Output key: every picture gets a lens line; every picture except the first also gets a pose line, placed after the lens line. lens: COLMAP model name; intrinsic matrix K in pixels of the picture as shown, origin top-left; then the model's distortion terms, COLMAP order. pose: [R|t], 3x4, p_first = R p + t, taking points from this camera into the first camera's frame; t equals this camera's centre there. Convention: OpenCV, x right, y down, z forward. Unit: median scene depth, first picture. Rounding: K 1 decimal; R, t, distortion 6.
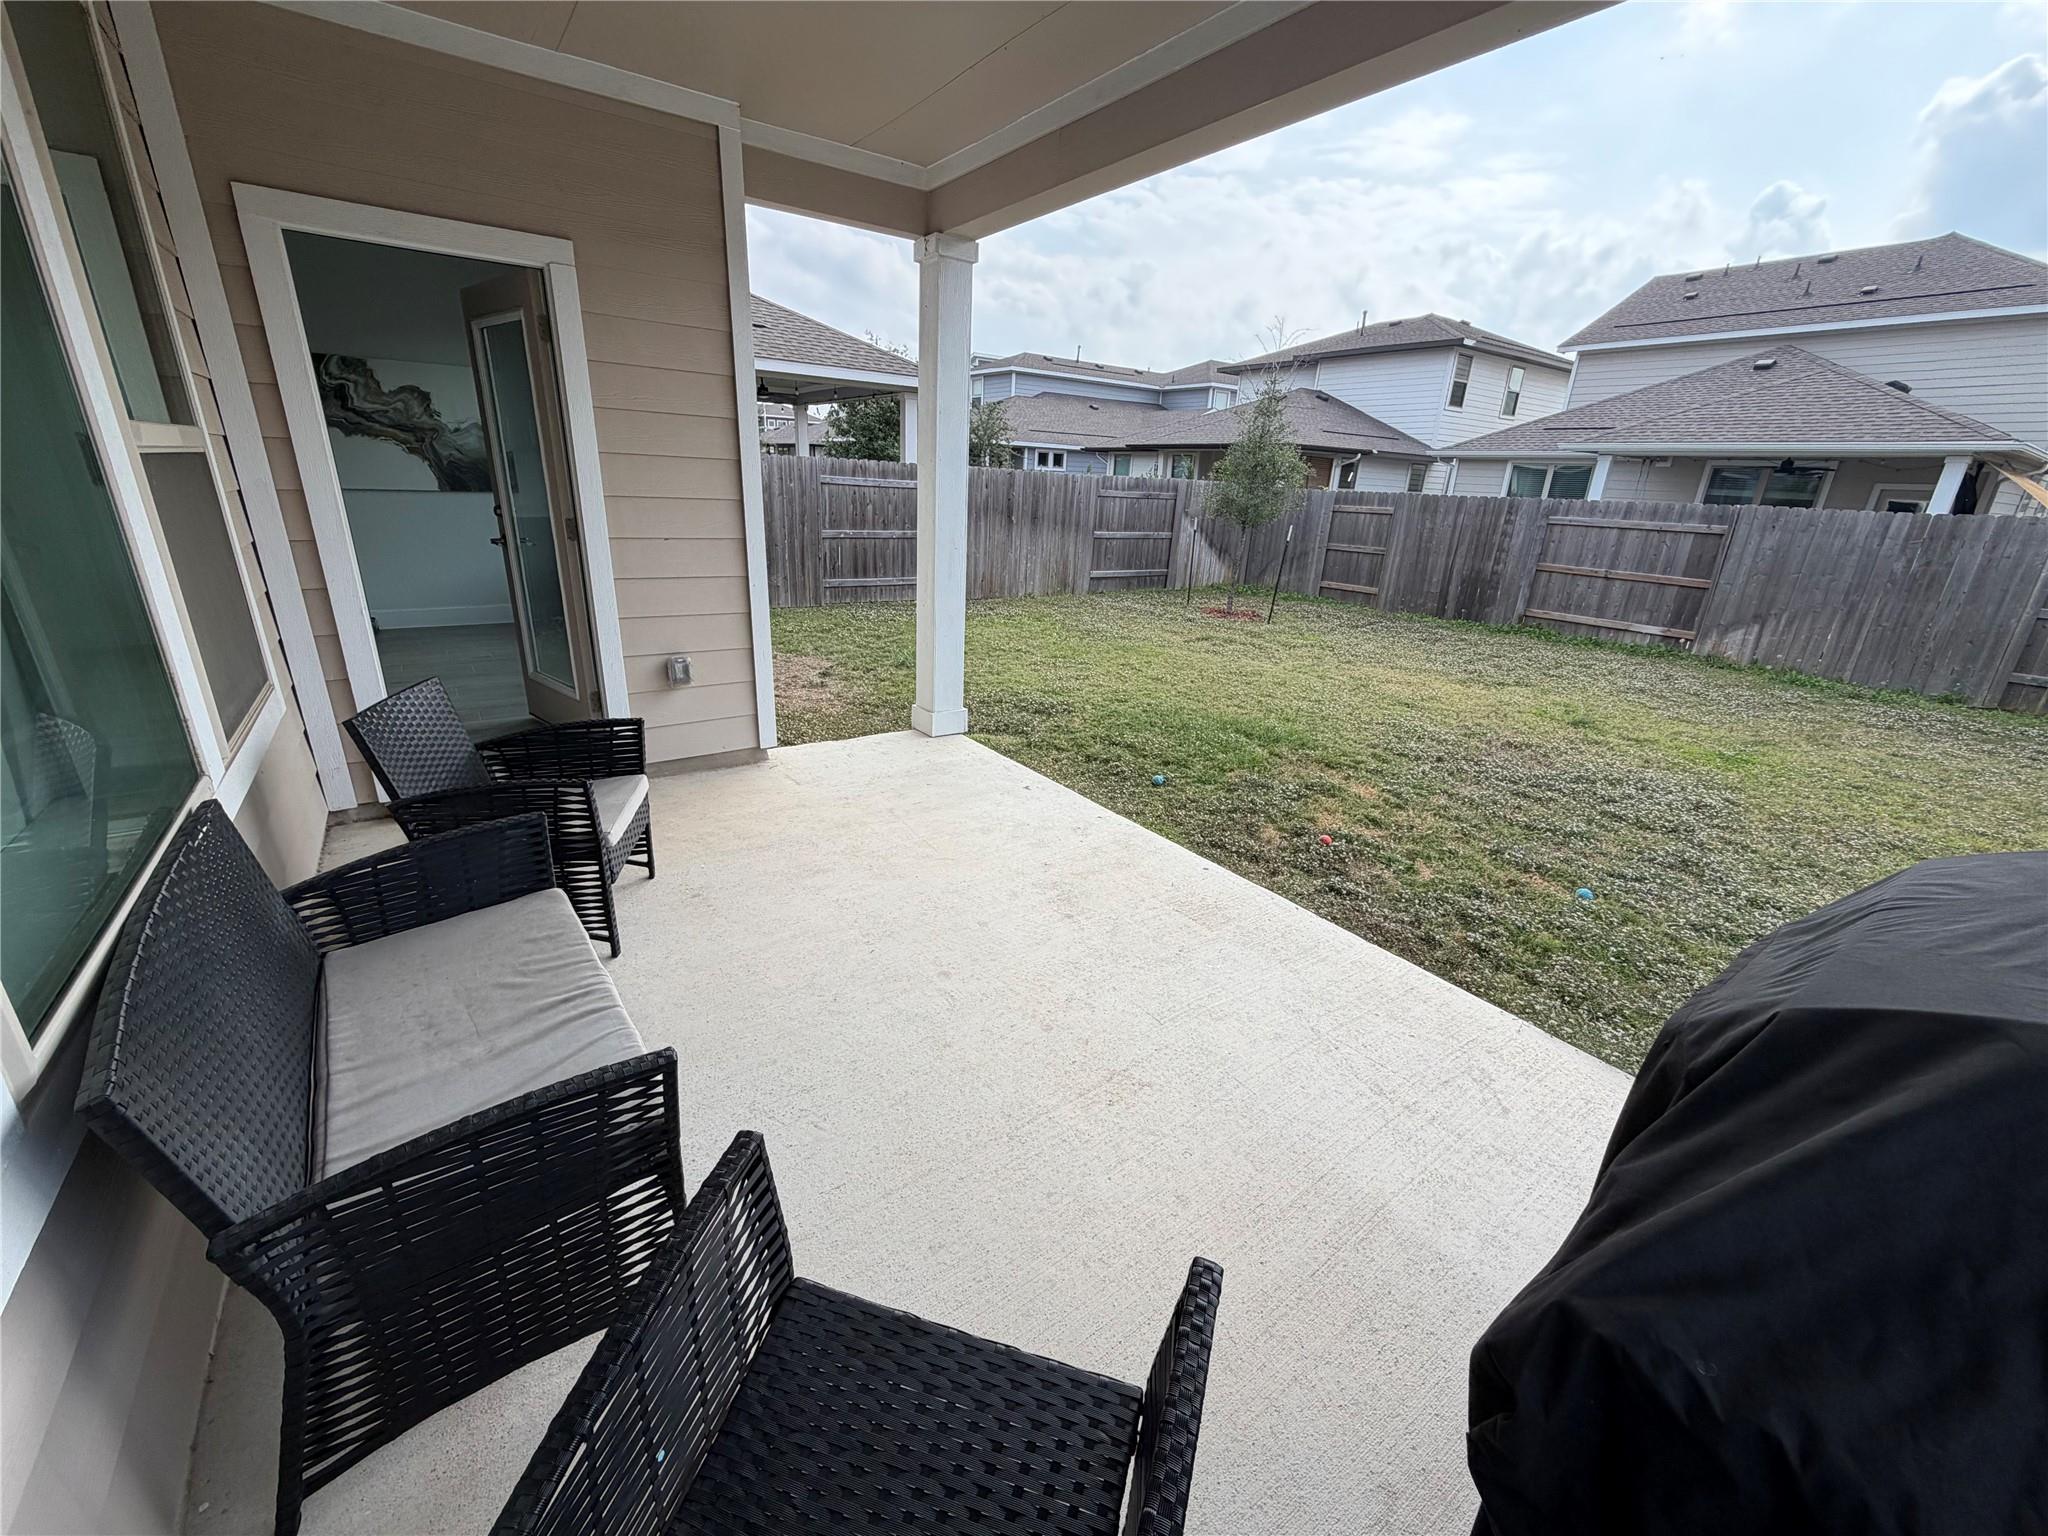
lens RADIAL K [[818.7, 0, 1014.4], [0, 818.7, 767.2], [0, 0, 1]] dist [0.000223, 0.000240]
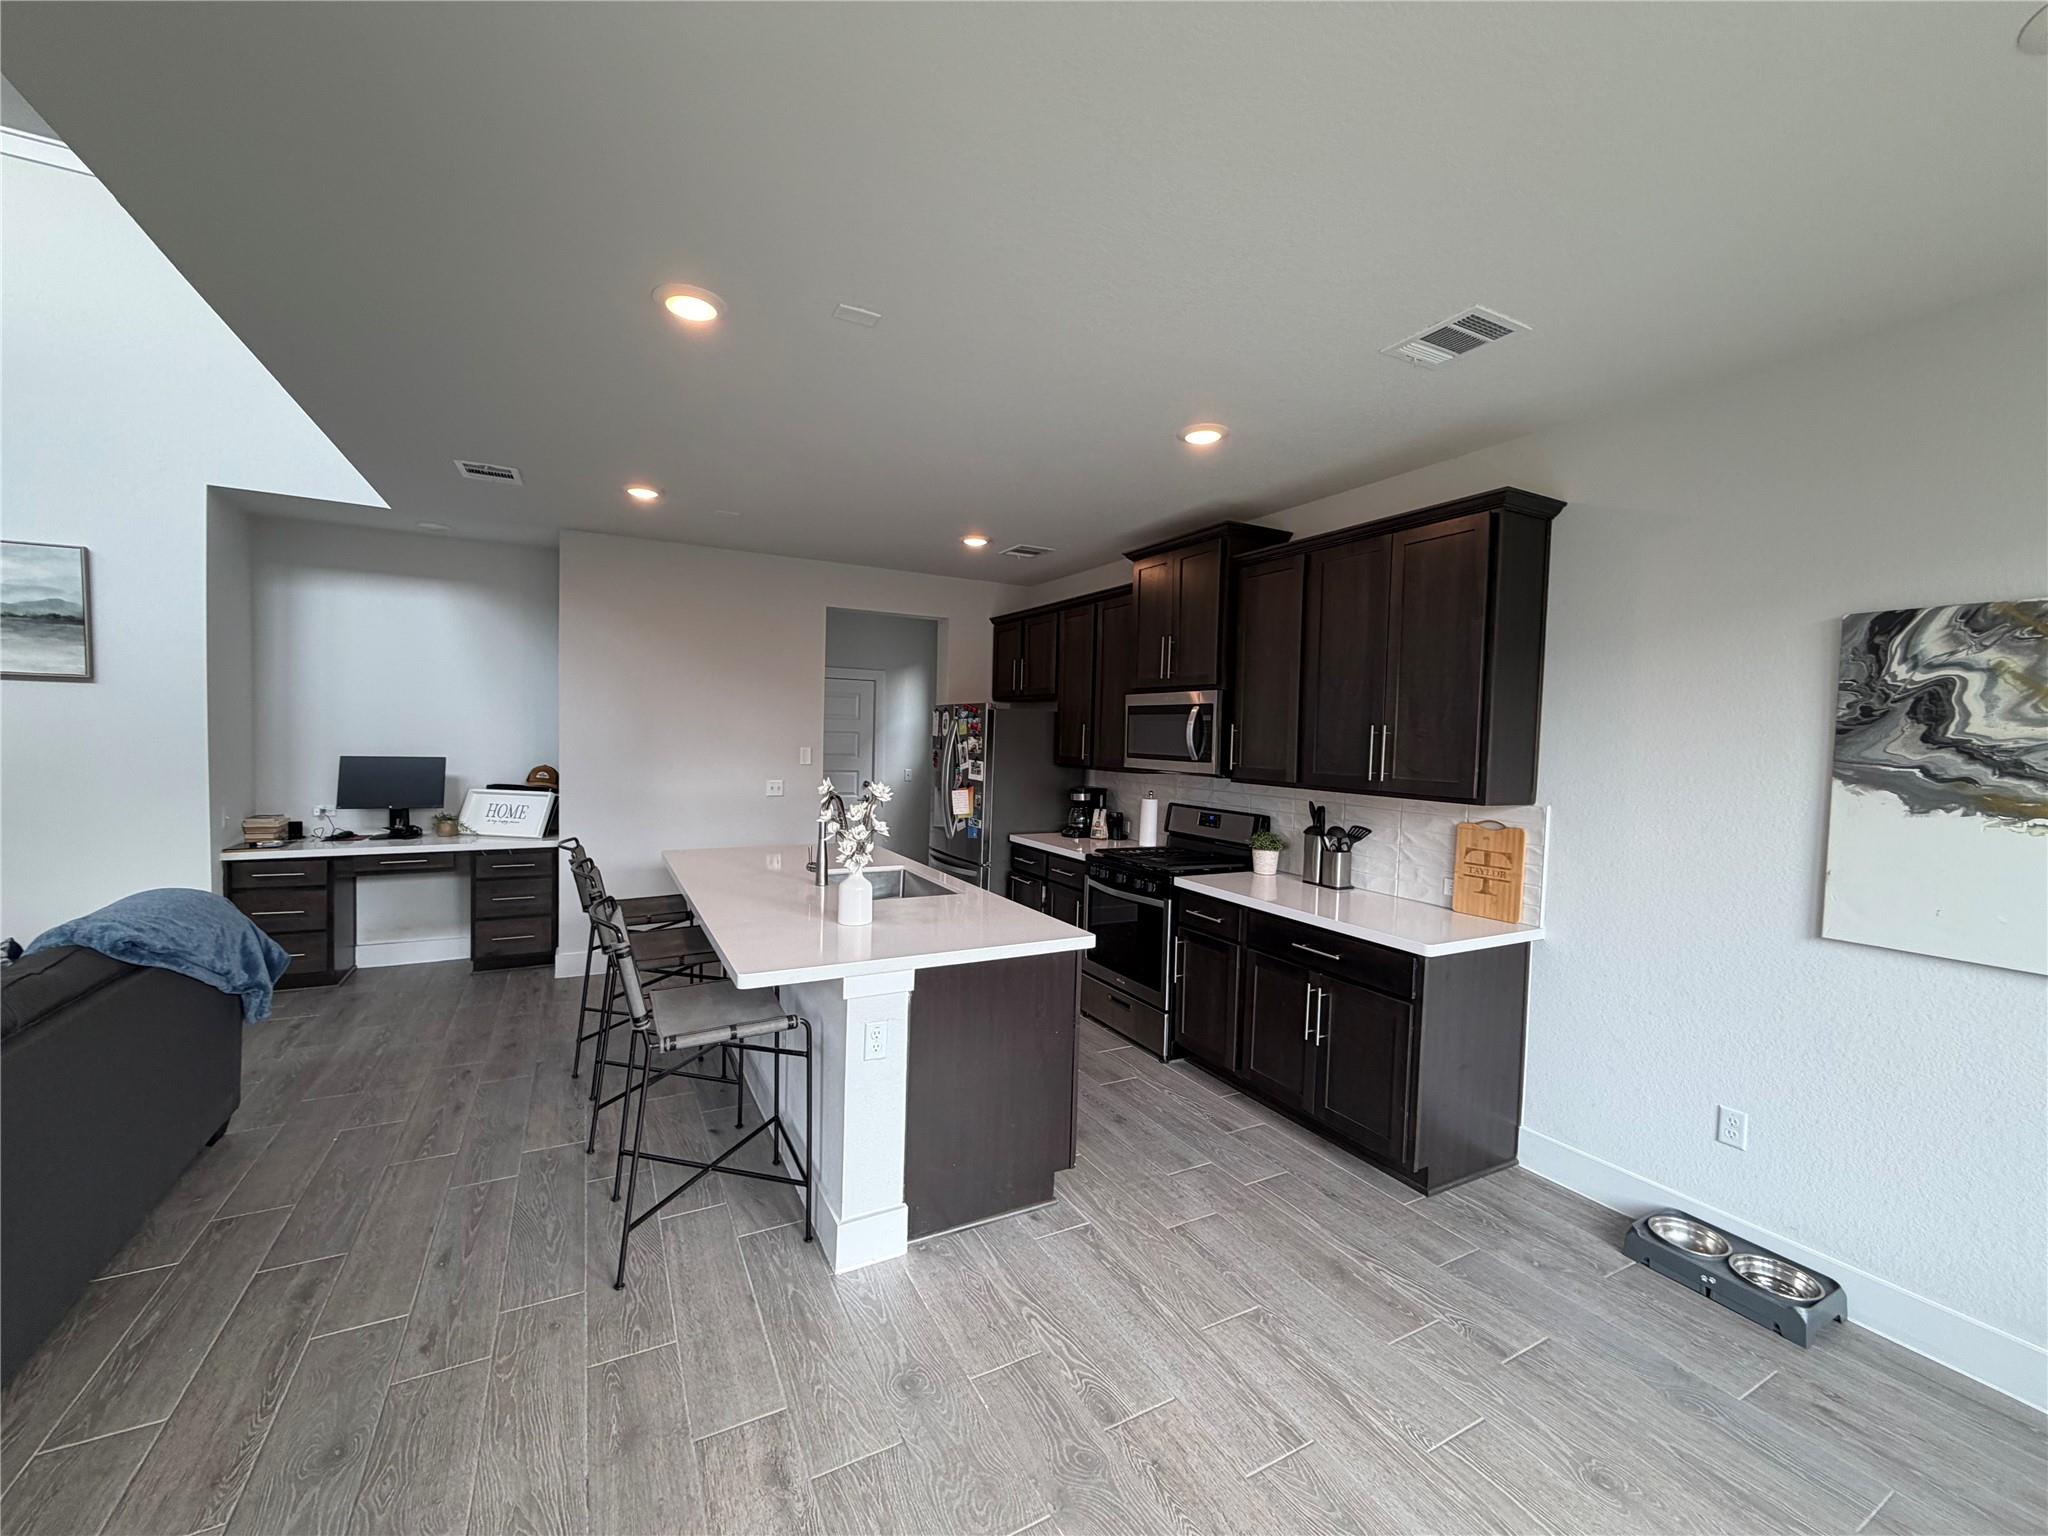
lens RADIAL K [[818.7, 0, 1014.4], [0, 818.7, 767.2], [0, 0, 1]] dist [0.000223, 0.000240]
pose [[-0.119025, -0.007674, -0.992862, -0.208571], [-0.363278, 0.930971, 0.036355, -0.148786], [0.924047, 0.365012, -0.113596, 0.339799]]
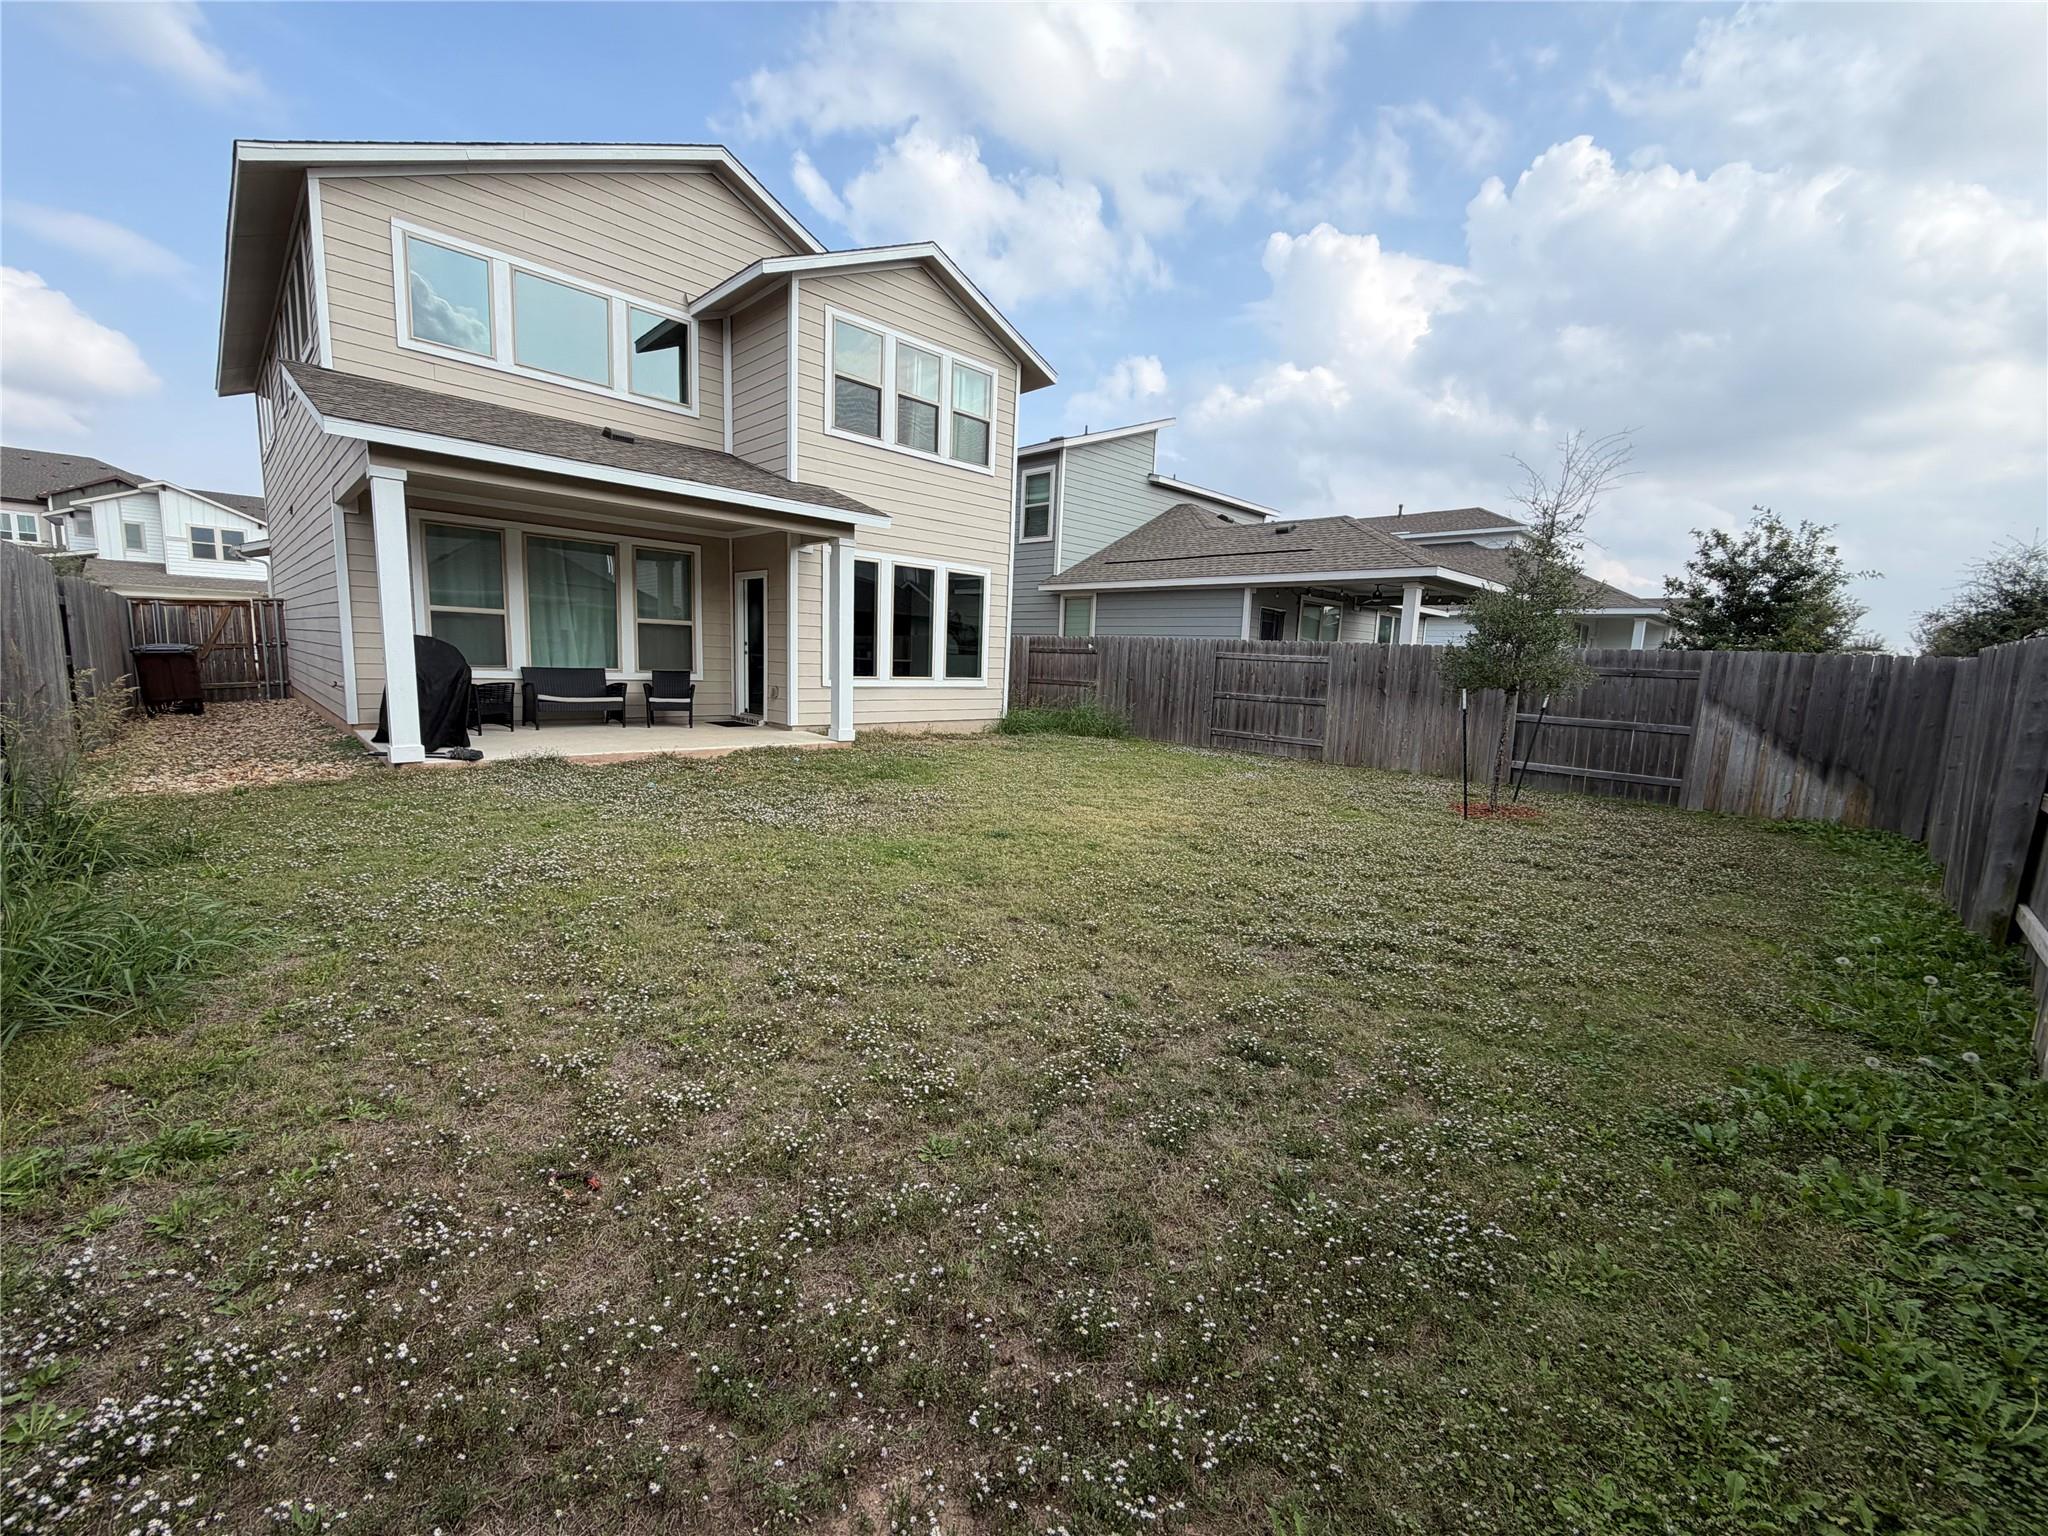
lens RADIAL K [[818.7, 0, 1014.4], [0, 818.7, 767.2], [0, 0, 1]] dist [0.000223, 0.000240]
pose [[0.174790, 0.085896, -0.980852, 0.902321], [-0.369418, 0.929133, 0.015536, -0.071780], [0.912677, 0.359629, 0.194134, 0.447354]]
